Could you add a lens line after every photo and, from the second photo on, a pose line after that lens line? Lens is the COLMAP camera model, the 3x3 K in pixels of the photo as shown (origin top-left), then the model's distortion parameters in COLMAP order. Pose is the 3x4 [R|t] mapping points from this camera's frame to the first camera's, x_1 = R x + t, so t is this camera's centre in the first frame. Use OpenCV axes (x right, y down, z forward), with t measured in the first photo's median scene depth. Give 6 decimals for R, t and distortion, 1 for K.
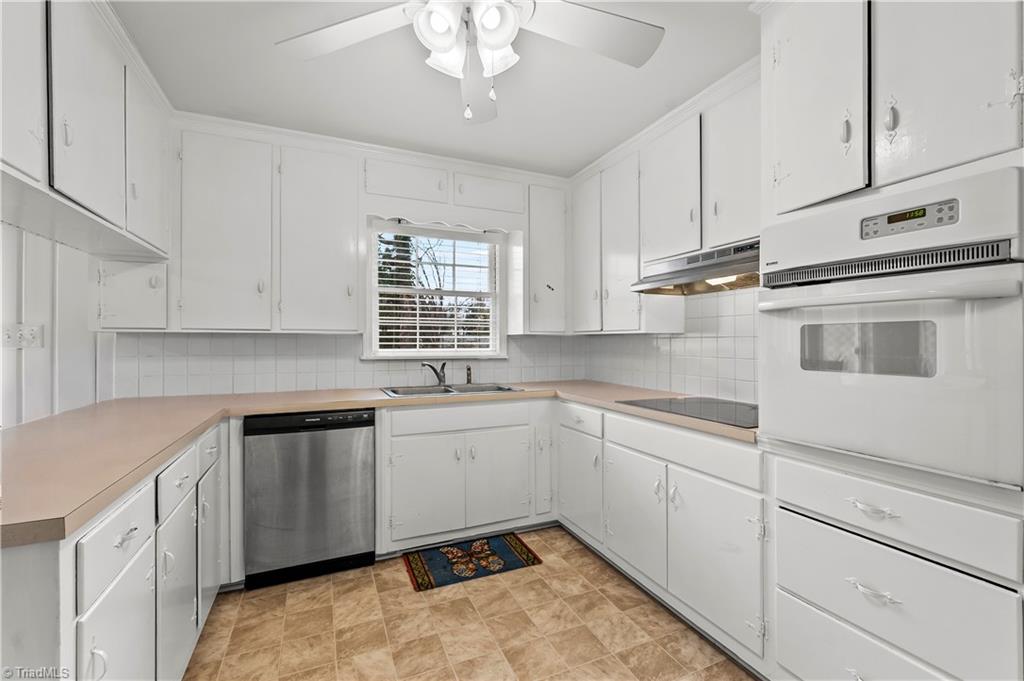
lens RADIAL K [[436.3, 0, 512.3], [0, 436.3, 340.2], [0, 0, 1]] dist [-0.004013, -0.000211]
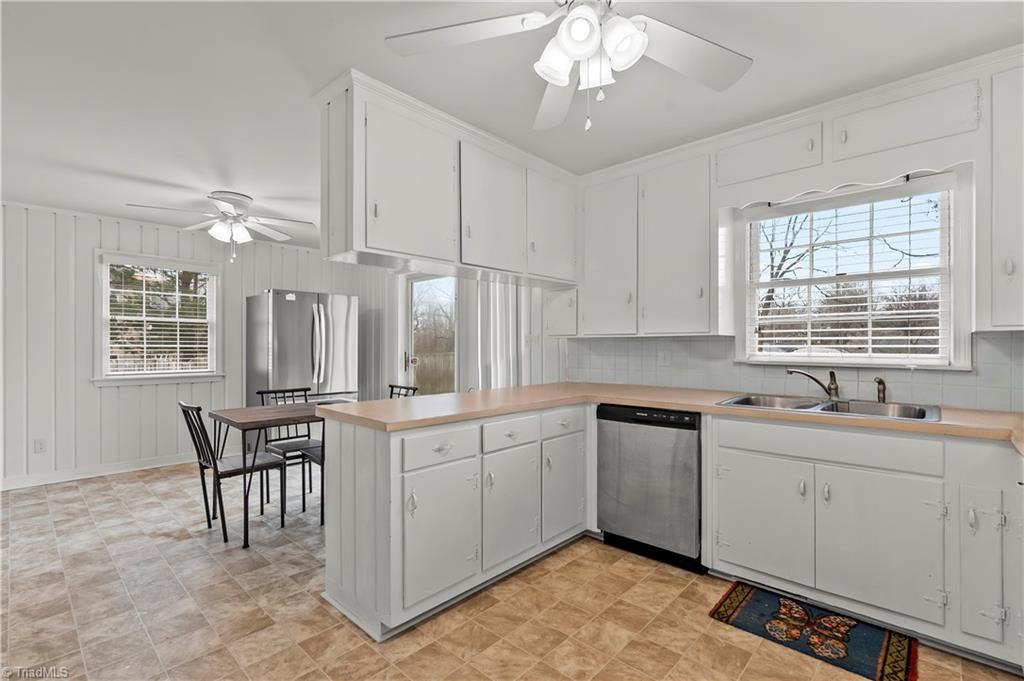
lens RADIAL K [[465.8, 0, 511.9], [0, 465.8, 342.5], [0, 0, 1]] dist [-0.002405, 0.000687]
pose [[0.390645, -0.004733, -0.920529, 0.488683], [0.005288, 0.999982, -0.002898, 0.000703], [0.920526, -0.003736, 0.390663, 0.219707]]
